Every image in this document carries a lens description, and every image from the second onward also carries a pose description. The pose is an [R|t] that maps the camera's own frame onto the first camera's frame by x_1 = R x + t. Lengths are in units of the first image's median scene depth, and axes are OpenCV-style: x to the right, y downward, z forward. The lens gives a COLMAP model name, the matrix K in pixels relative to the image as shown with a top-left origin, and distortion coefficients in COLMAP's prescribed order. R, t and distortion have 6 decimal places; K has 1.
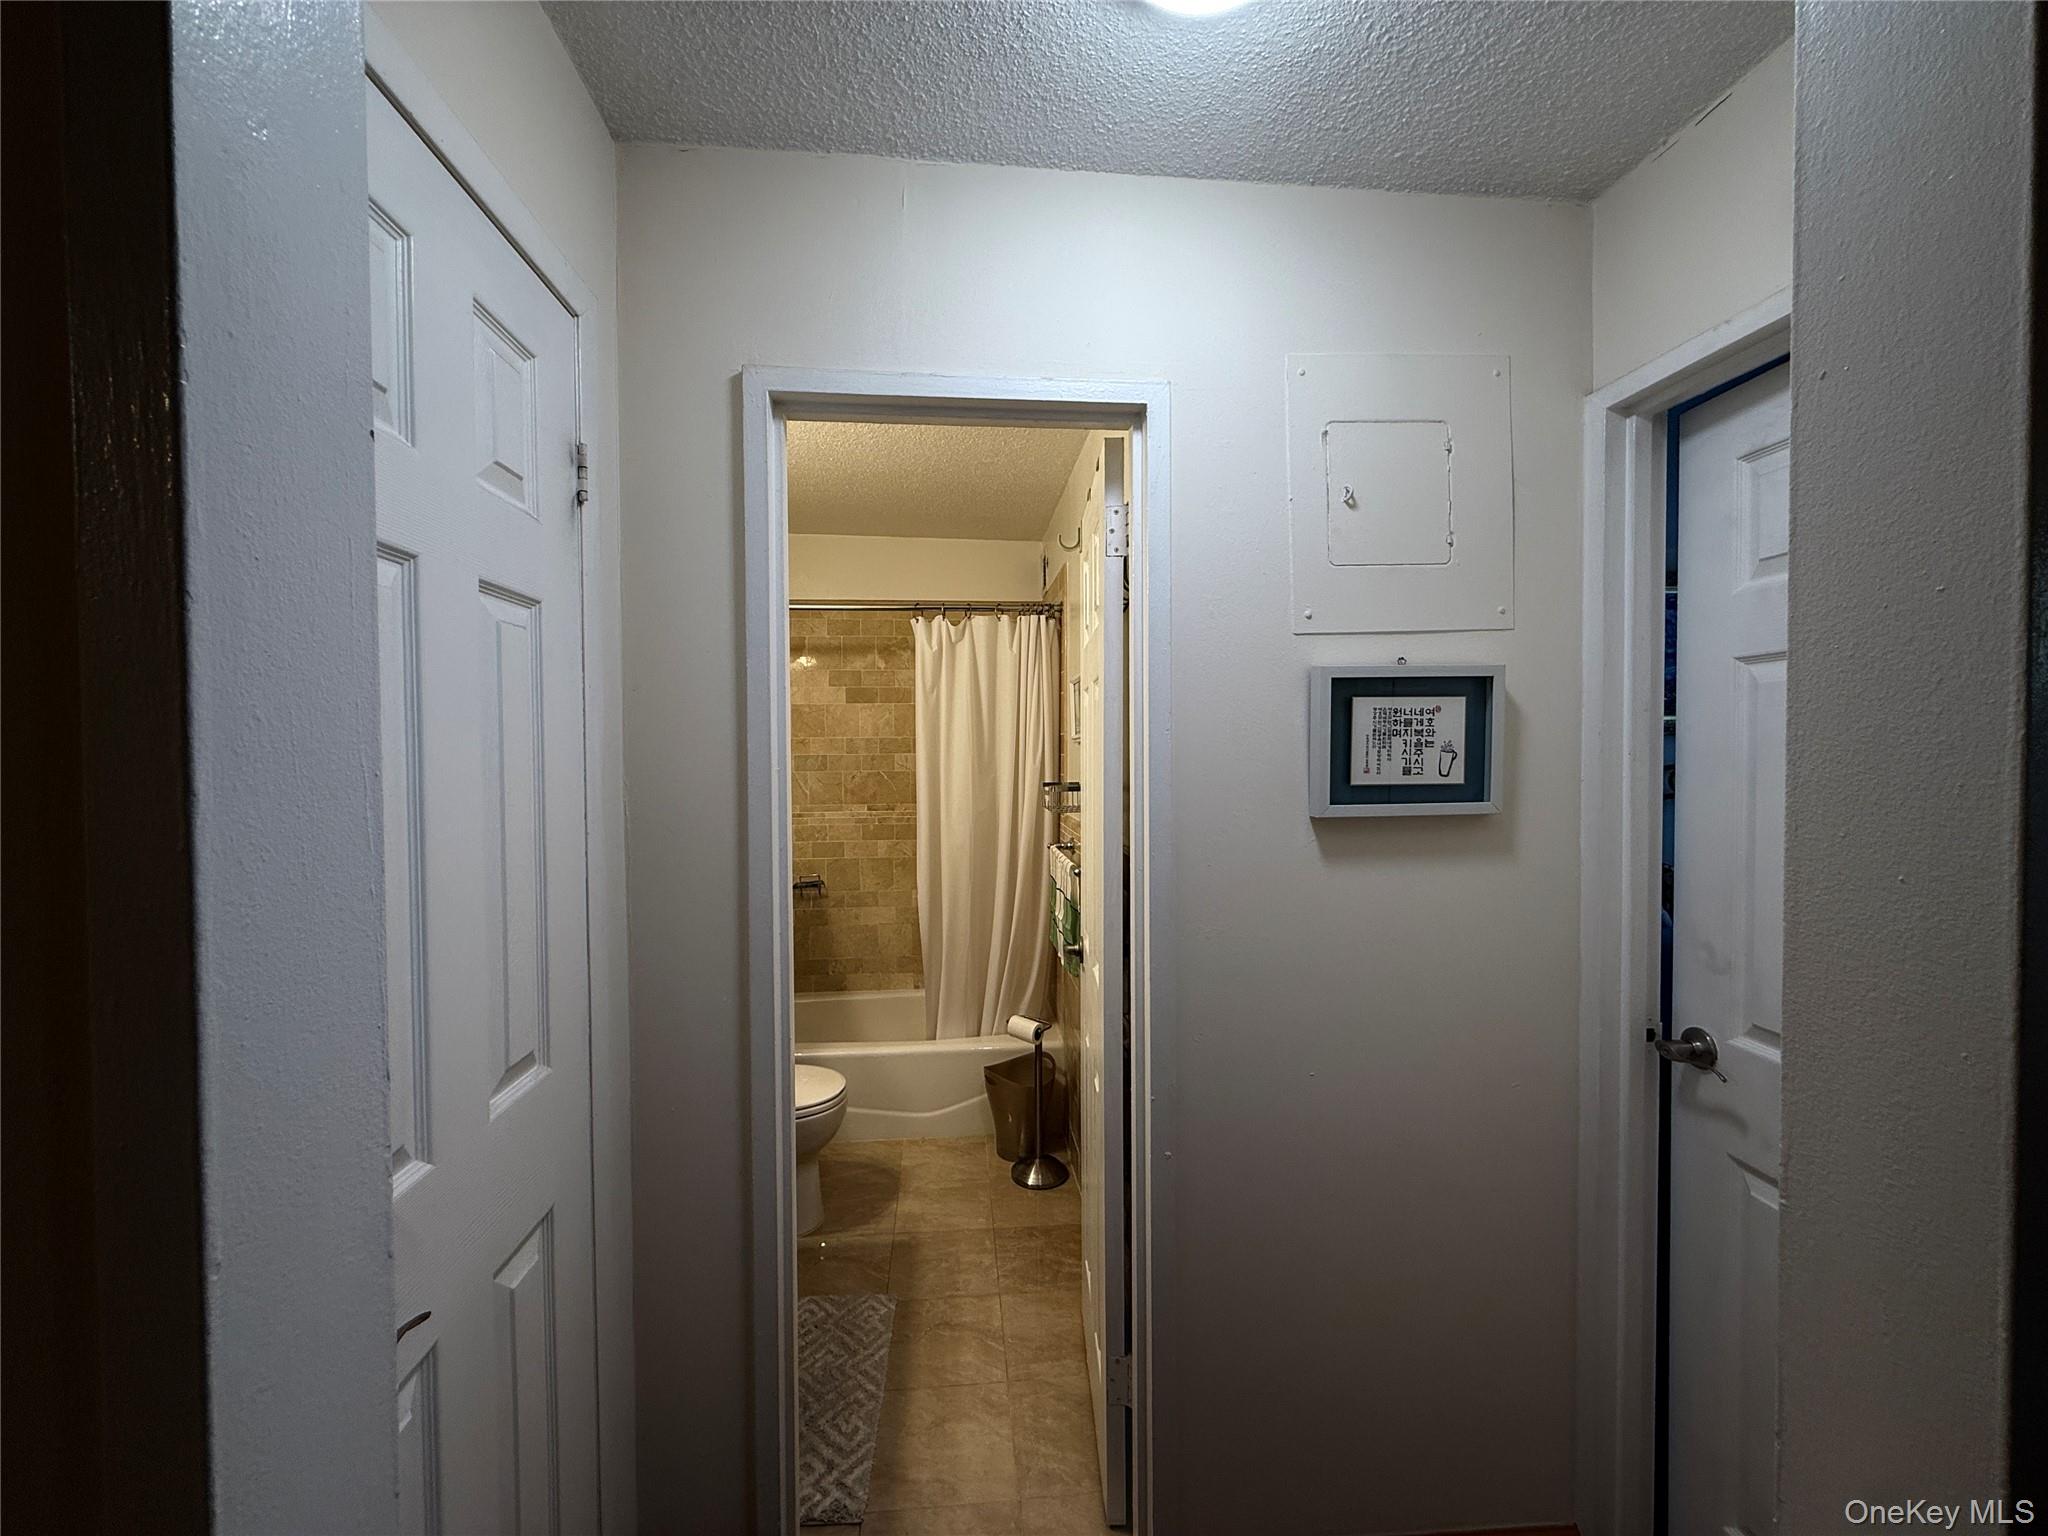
lens RADIAL K [[816.8, 0, 1019.0], [0, 816.8, 769.0], [0, 0, 1]] dist [-0.000073, -0.000254]
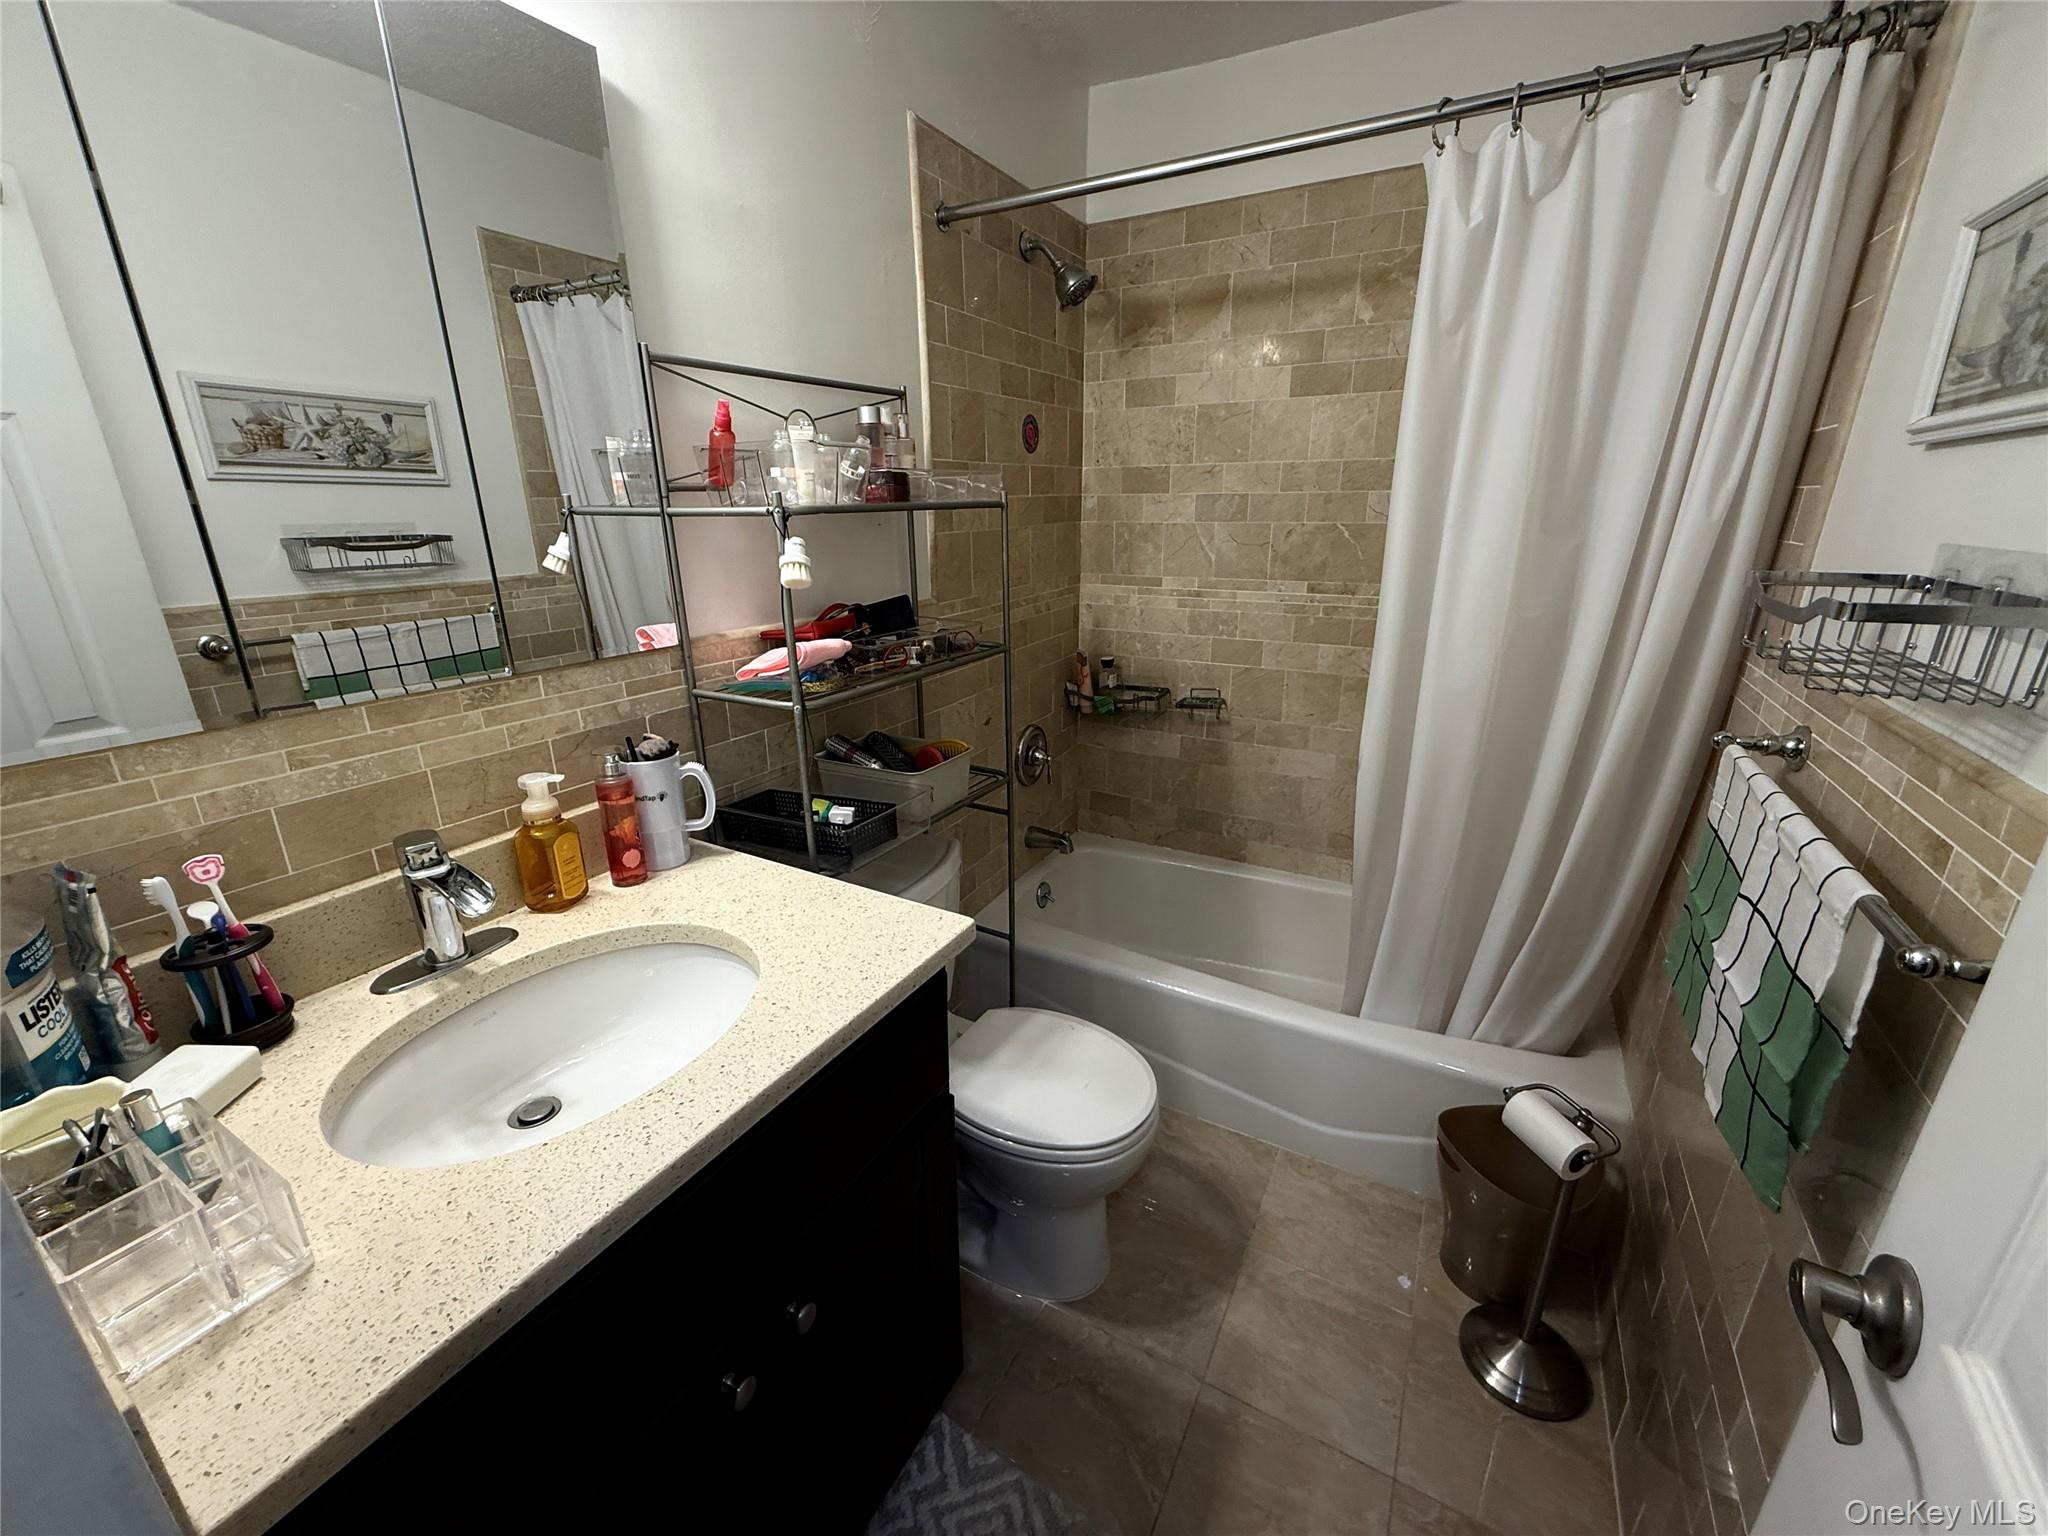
lens RADIAL K [[816.8, 0, 1019.0], [0, 816.8, 769.0], [0, 0, 1]] dist [-0.000073, -0.000254]
pose [[0.828064, 0.175502, -0.532455, -0.021139], [-0.009912, 0.954174, 0.299088, -0.002088], [0.560545, -0.242386, 0.791857, 0.392611]]
